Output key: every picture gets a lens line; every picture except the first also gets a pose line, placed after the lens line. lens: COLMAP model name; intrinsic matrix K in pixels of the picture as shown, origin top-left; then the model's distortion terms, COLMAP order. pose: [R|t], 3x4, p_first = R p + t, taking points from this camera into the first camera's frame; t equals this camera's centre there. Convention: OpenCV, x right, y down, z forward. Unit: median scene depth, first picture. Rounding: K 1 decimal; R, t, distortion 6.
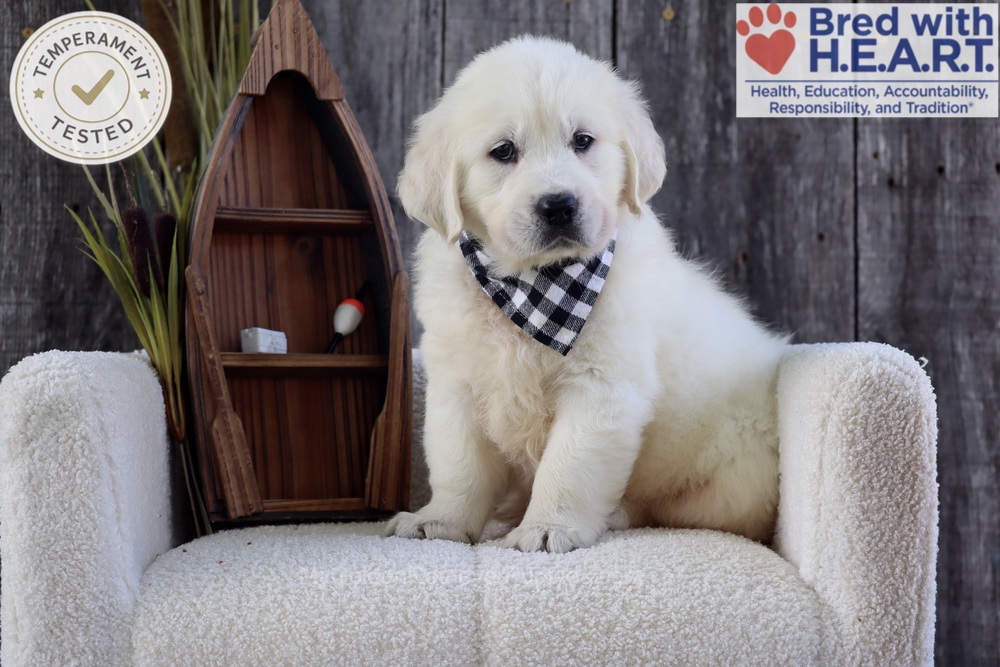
lens RADIAL K [[2688.1, 0, 500.0], [0, 2688.1, 333.5], [0, 0, 1]] dist [0.228076, 1.897898]
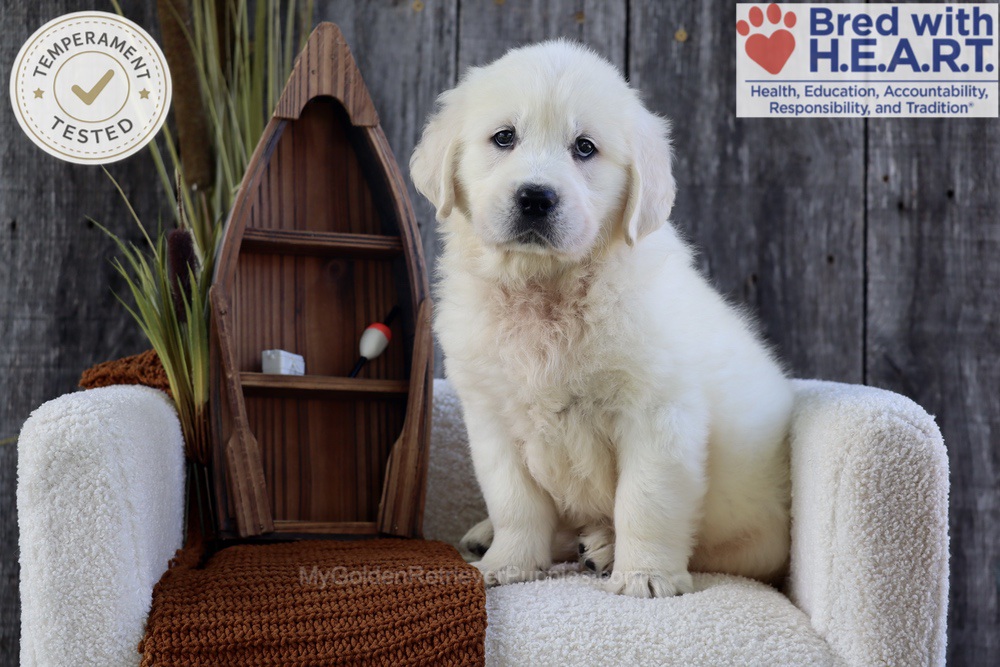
lens RADIAL K [[2688.6, 0, 504.1], [0, 2688.6, 330.6], [0, 0, 1]] dist [0.246551, 1.617553]
pose [[0.999944, 0.010189, 0.002983, -0.008103], [-0.010237, 0.999813, 0.016409, -0.036392], [-0.002815, -0.016439, 0.999861, -0.009349]]
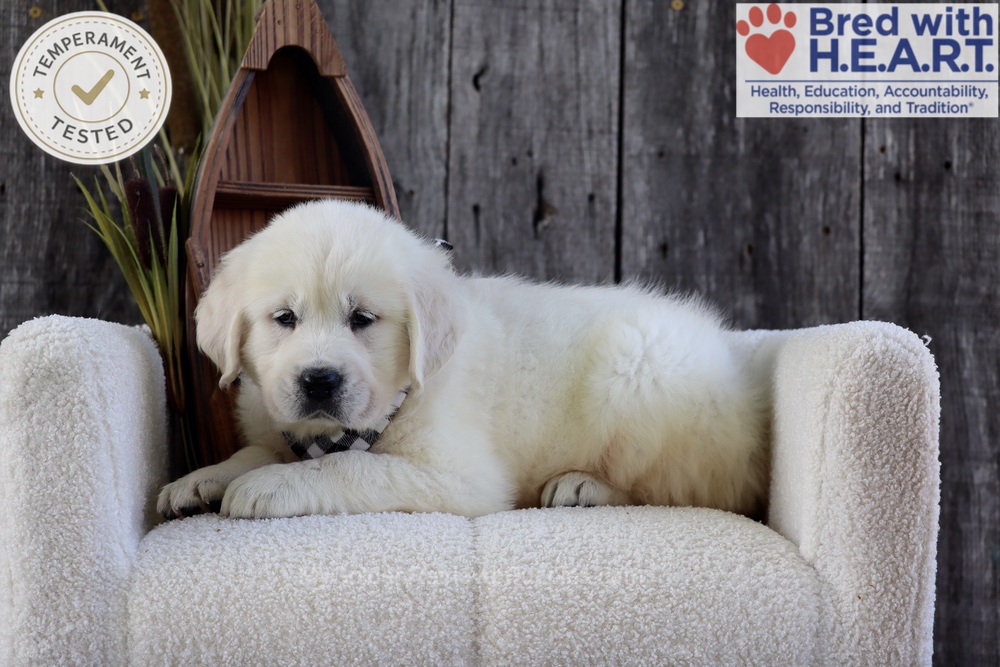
lens RADIAL K [[2685.5, 0, 510.2], [0, 2685.5, 333.2], [0, 0, 1]] dist [0.268818, 1.173855]
pose [[0.999861, 0.016568, 0.001942, 0.000916], [-0.016550, 0.999823, -0.008979, 0.019524], [-0.002091, 0.008945, 0.999958, 0.005009]]
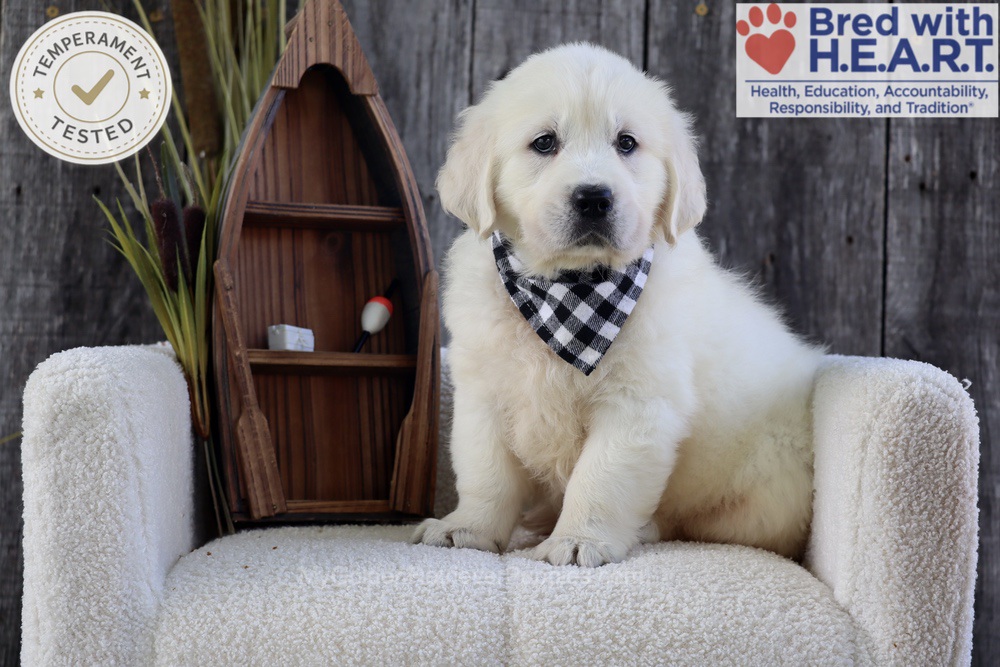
lens RADIAL K [[2688.6, 0, 504.1], [0, 2688.6, 330.6], [0, 0, 1]] dist [0.246551, 1.617553]
pose [[0.999617, 0.027322, 0.004492, -0.016491], [-0.027374, 0.999556, 0.011753, -0.015994], [-0.004169, -0.011872, 0.999921, 0.016841]]
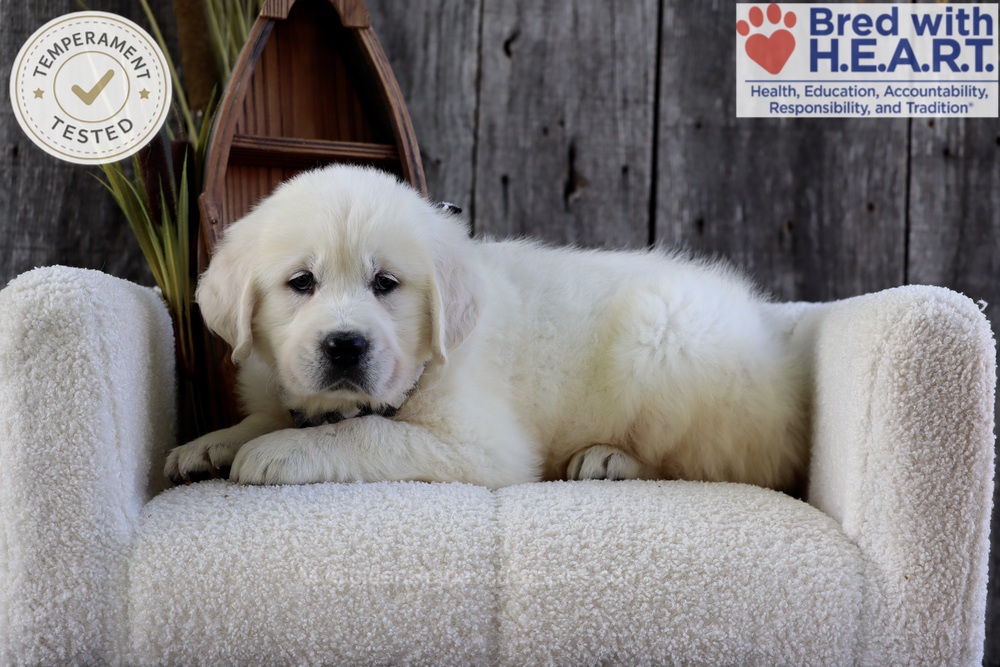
lens RADIAL K [[2677.6, 0, 494.5], [0, 2677.6, 334.8], [0, 0, 1]] dist [0.242344, 1.621662]
pose [[0.999384, 0.031498, -0.015451, 0.002786], [-0.031689, 0.999423, -0.012248, 0.037697], [0.015056, 0.012730, 0.999806, 0.066098]]
